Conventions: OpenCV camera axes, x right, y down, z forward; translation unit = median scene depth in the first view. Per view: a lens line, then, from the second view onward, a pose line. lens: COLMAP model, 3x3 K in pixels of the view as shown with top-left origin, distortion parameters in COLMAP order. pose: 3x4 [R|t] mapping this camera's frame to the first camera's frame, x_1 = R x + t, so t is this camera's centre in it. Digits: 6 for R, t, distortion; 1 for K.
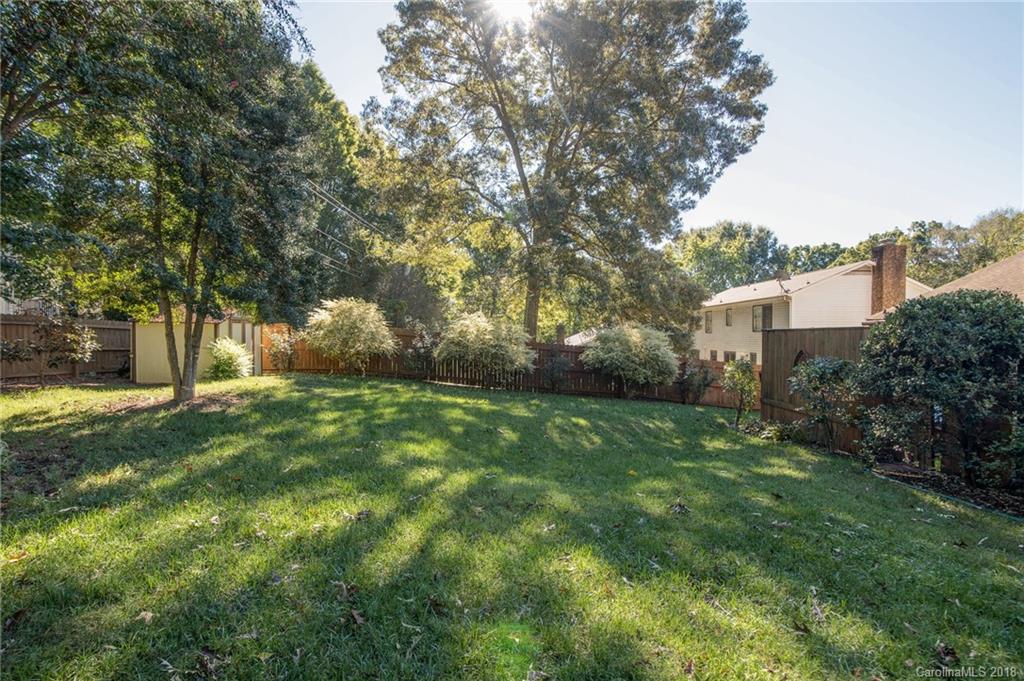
lens RADIAL K [[476.0, 0, 510.3], [0, 476.0, 339.1], [0, 0, 1]] dist [-0.002182, 0.000765]
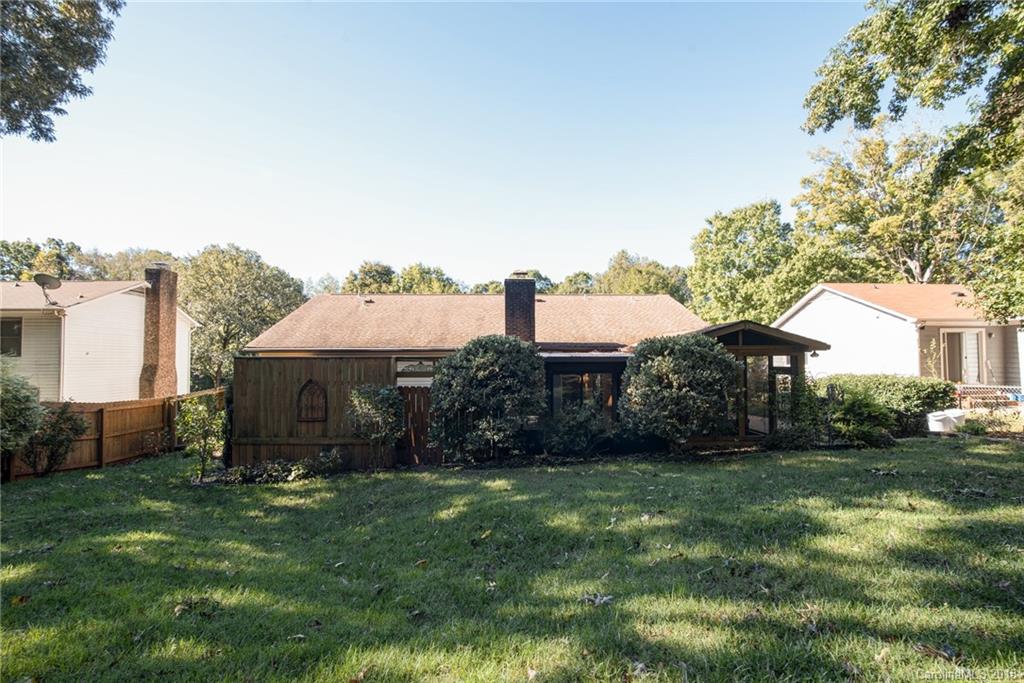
lens RADIAL K [[476.0, 0, 510.5], [0, 476.0, 350.0], [0, 0, 1]] dist [-0.002182, 0.000765]
pose [[-0.018306, 0.023581, 0.999554, -0.182268], [0.008837, 0.999687, -0.023423, -0.003804], [-0.999793, 0.008404, -0.018509, 0.309698]]
